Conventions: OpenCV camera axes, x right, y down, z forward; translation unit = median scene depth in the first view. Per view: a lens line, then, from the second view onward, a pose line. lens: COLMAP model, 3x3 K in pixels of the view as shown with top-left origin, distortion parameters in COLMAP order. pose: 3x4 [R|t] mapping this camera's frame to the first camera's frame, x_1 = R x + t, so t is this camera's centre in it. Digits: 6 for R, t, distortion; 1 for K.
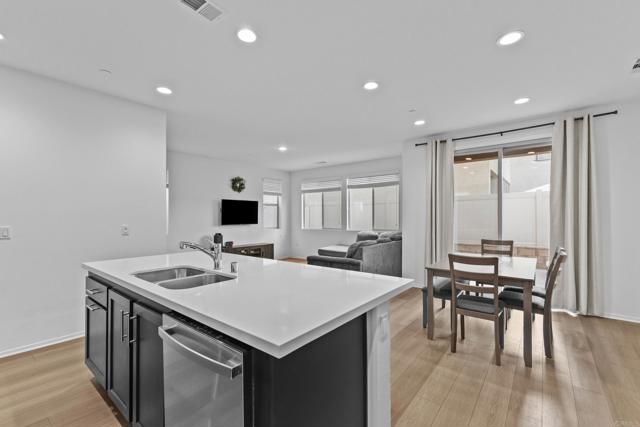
lens RADIAL K [[278.2, 0, 322.6], [0, 278.2, 215.9], [0, 0, 1]] dist [0.004896, -0.001433]
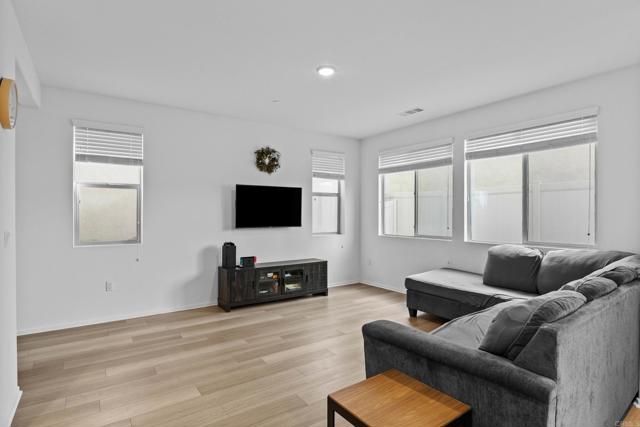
lens RADIAL K [[332.7, 0, 322.0], [0, 332.7, 217.6], [0, 0, 1]] dist [-0.015937, 0.000379]
pose [[0.959018, 0.004843, -0.283305, 0.008950], [-0.000996, 0.999905, 0.013723, 0.000319], [0.283345, -0.012878, 0.958932, 0.340537]]
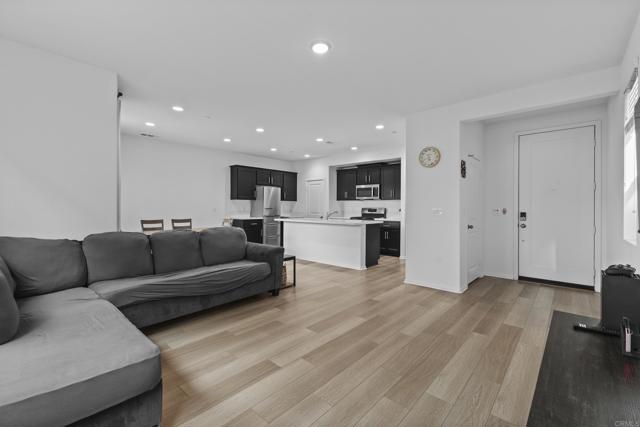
lens RADIAL K [[278.2, 0, 318.9], [0, 278.2, 209.7], [0, 0, 1]] dist [0.004896, -0.001433]
pose [[-0.997779, -0.004192, 0.066475, -0.130874], [-0.003834, 0.999977, 0.005505, 0.014484], [-0.066497, 0.005238, -0.997773, 1.109444]]
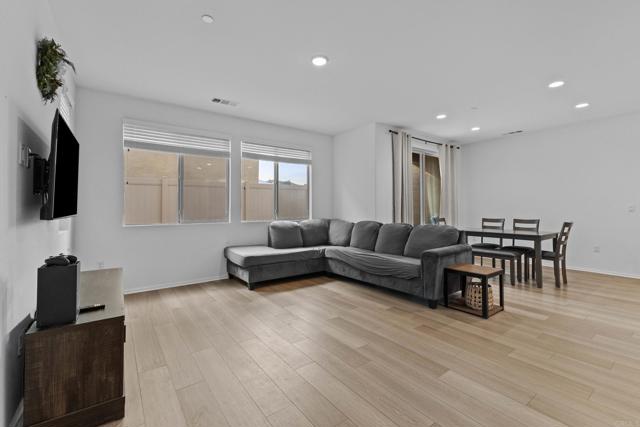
lens RADIAL K [[278.2, 0, 318.4], [0, 278.2, 206.7], [0, 0, 1]] dist [0.004896, -0.001433]
pose [[0.265984, 0.007292, 0.963950, -0.483501], [-0.000602, 0.999972, -0.007398, 0.021308], [-0.963977, 0.001388, 0.265981, 0.659264]]
